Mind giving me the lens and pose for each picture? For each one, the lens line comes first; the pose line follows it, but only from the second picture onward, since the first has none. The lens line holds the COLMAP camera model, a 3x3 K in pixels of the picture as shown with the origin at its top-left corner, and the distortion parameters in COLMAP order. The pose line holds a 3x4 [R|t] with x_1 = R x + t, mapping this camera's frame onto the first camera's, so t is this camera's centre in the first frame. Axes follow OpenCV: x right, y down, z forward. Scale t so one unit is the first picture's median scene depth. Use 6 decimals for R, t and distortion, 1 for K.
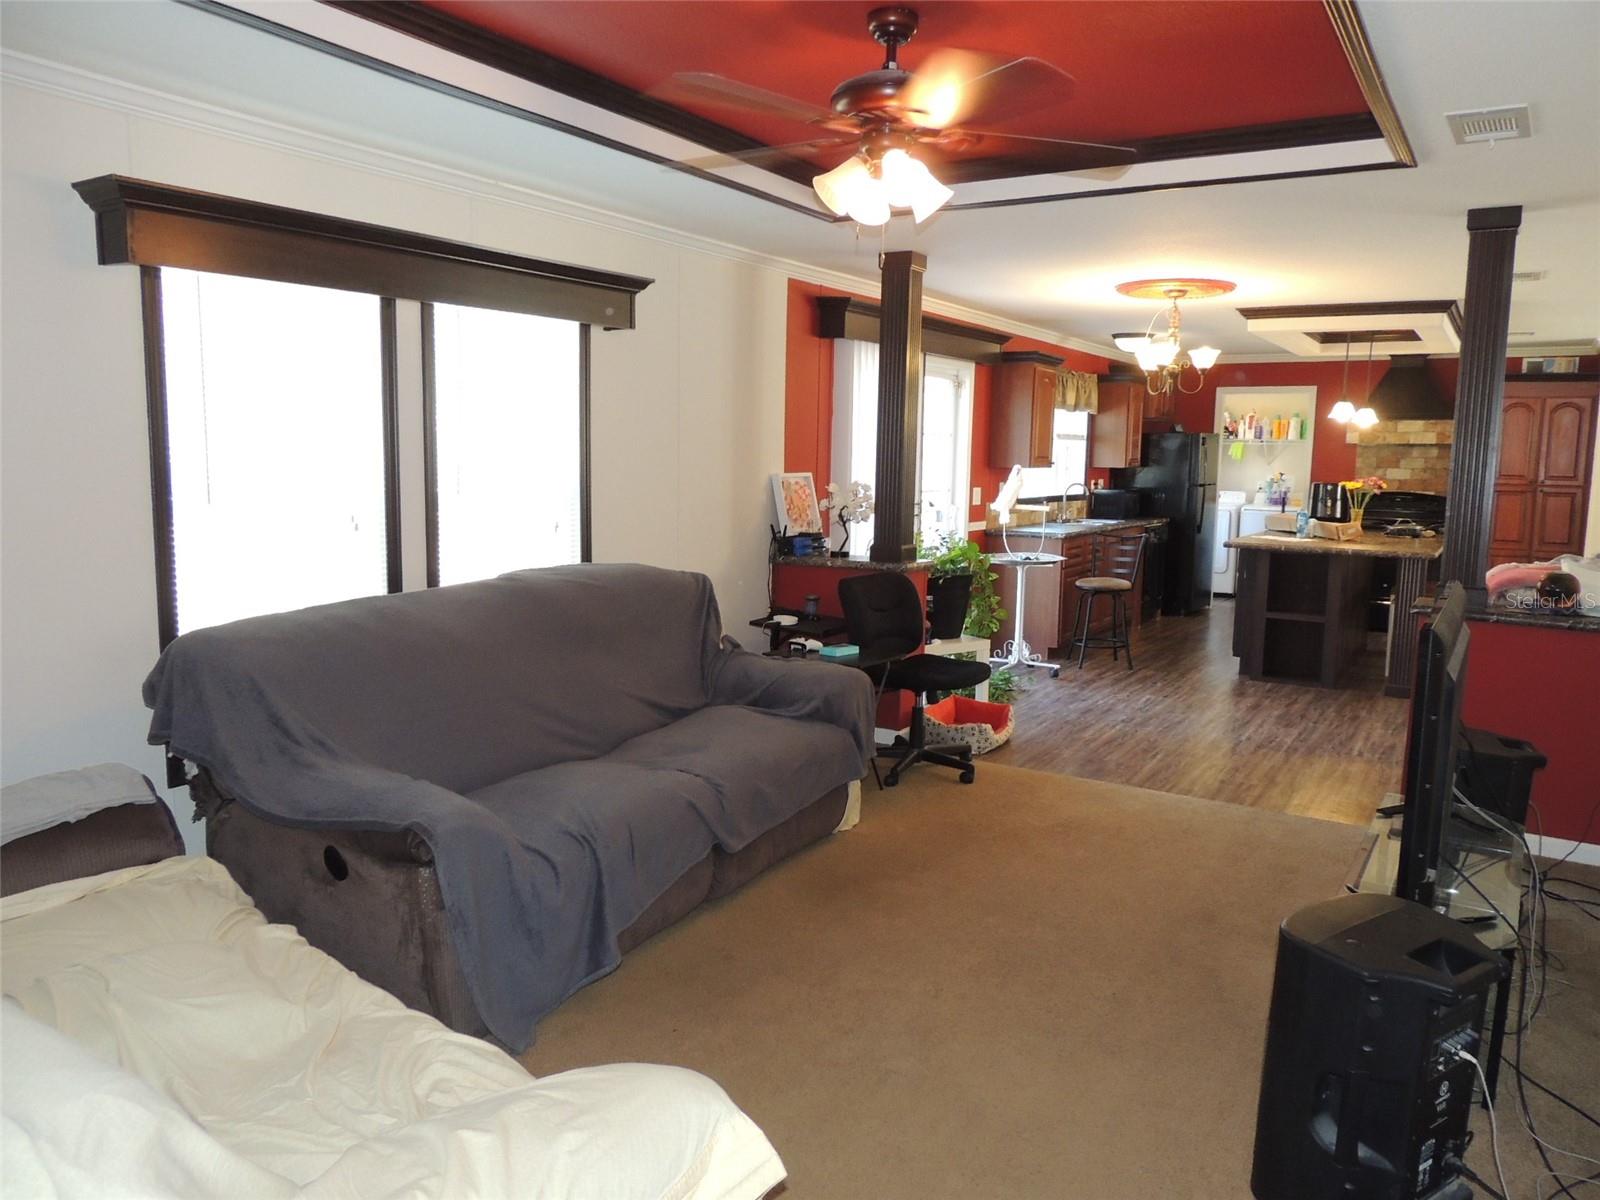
lens RADIAL K [[1136.3, 0, 800.0], [0, 1136.3, 600.0], [0, 0, 1]] dist [-0.014685, -0.007074]
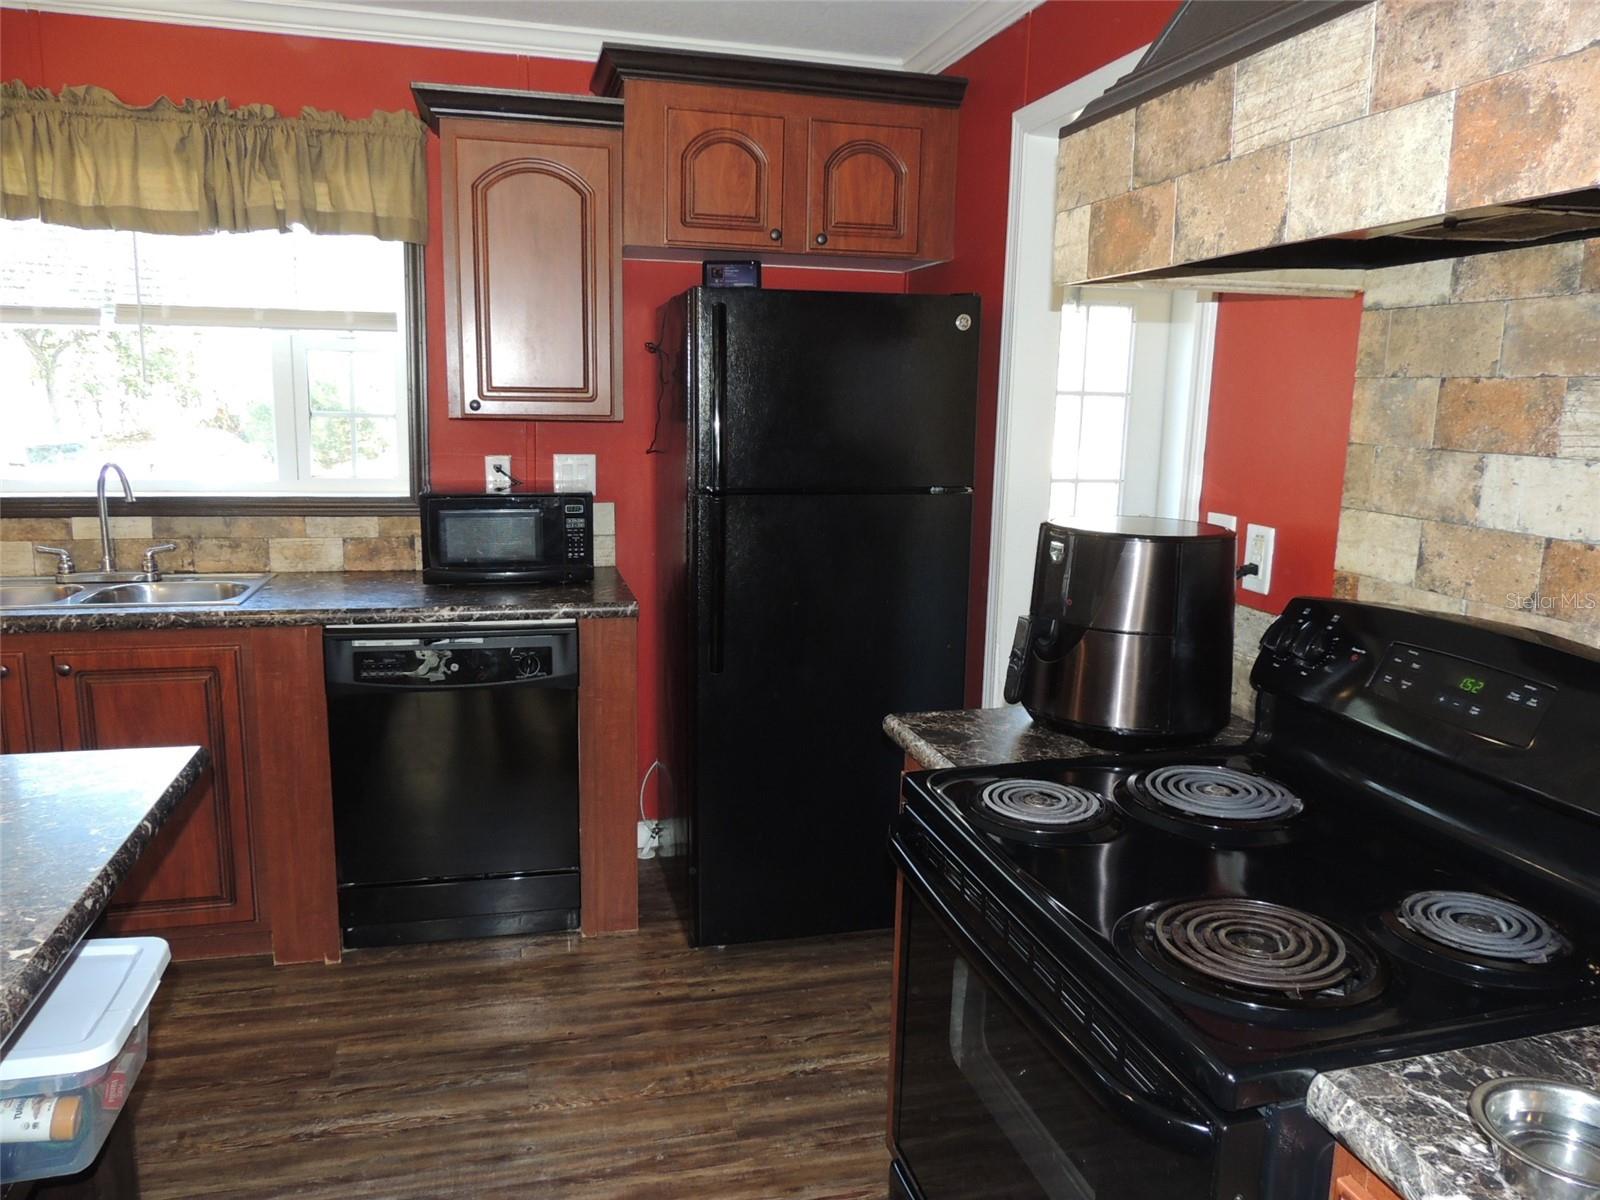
lens RADIAL K [[1136.3, 0, 800.0], [0, 1136.3, 600.0], [0, 0, 1]] dist [-0.014685, -0.007074]
pose [[0.733201, 0.125804, -0.668273, 0.557240], [-0.099099, 0.992014, 0.078022, -0.101144], [0.672752, 0.009020, 0.739813, 0.839681]]
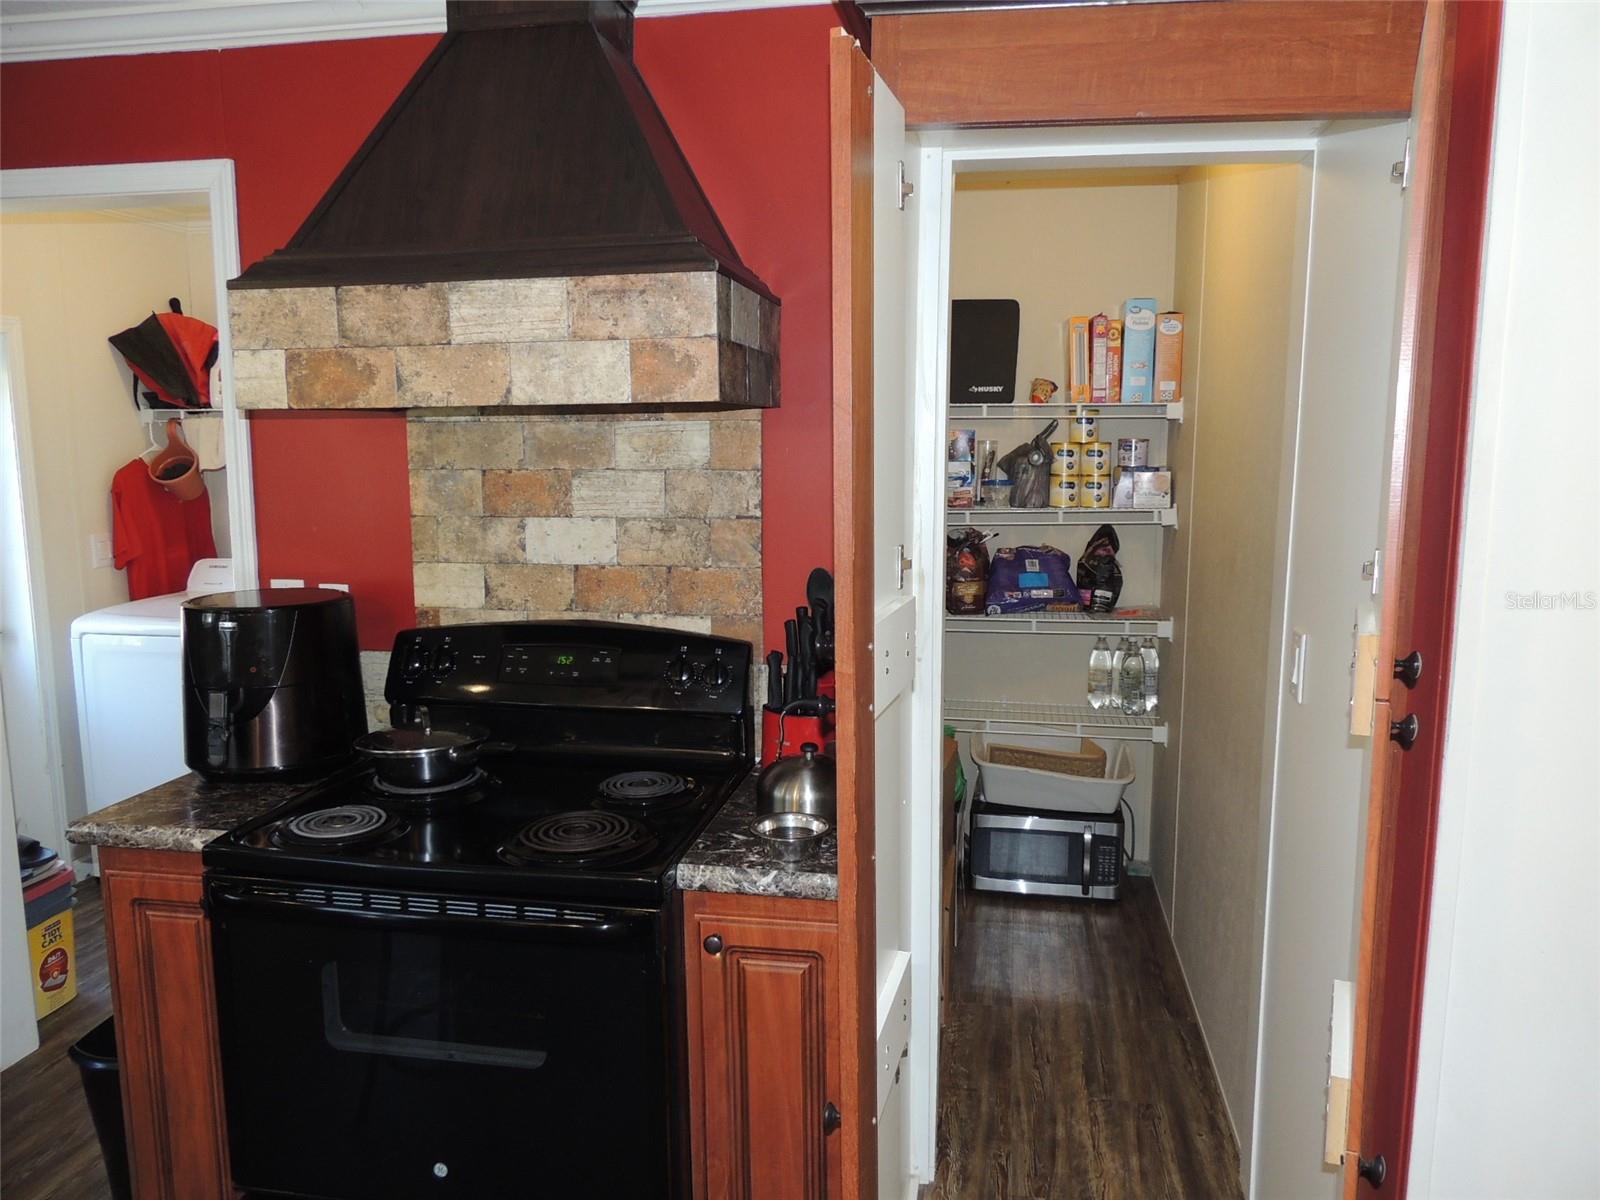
lens RADIAL K [[1147.8, 0, 808.6], [0, 1147.8, 603.9], [0, 0, 1]] dist [-0.031277, 0.006200]
pose [[0.925820, -0.068803, 0.371651, 0.487990], [0.062198, 0.997620, 0.029744, -0.103062], [-0.372813, -0.004422, 0.927896, 0.768488]]
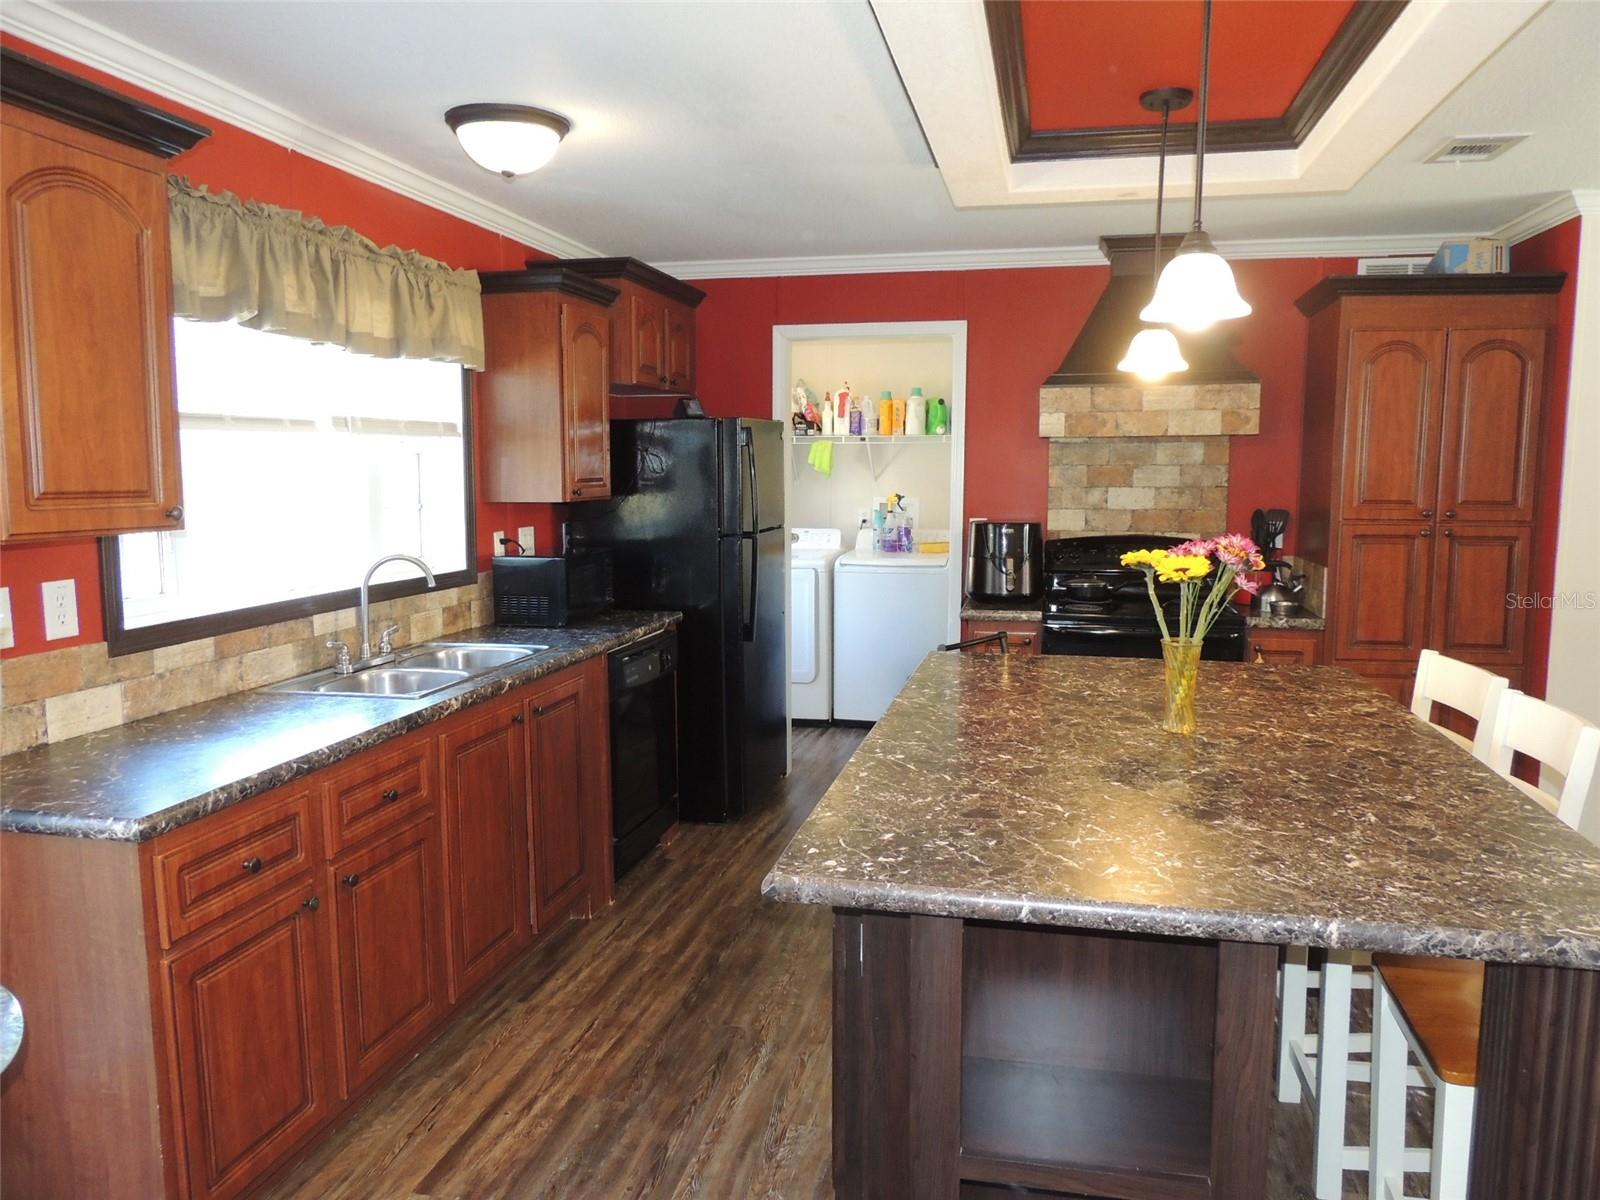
lens RADIAL K [[1155.8, 0, 800.0], [0, 1155.8, 600.0], [0, 0, 1]] dist [-0.002224, -0.003658]
pose [[0.942537, -0.054945, 0.329552, 0.226615], [0.058085, 0.998312, 0.000317, -0.076195], [-0.329013, 0.018843, 0.944137, 0.575770]]
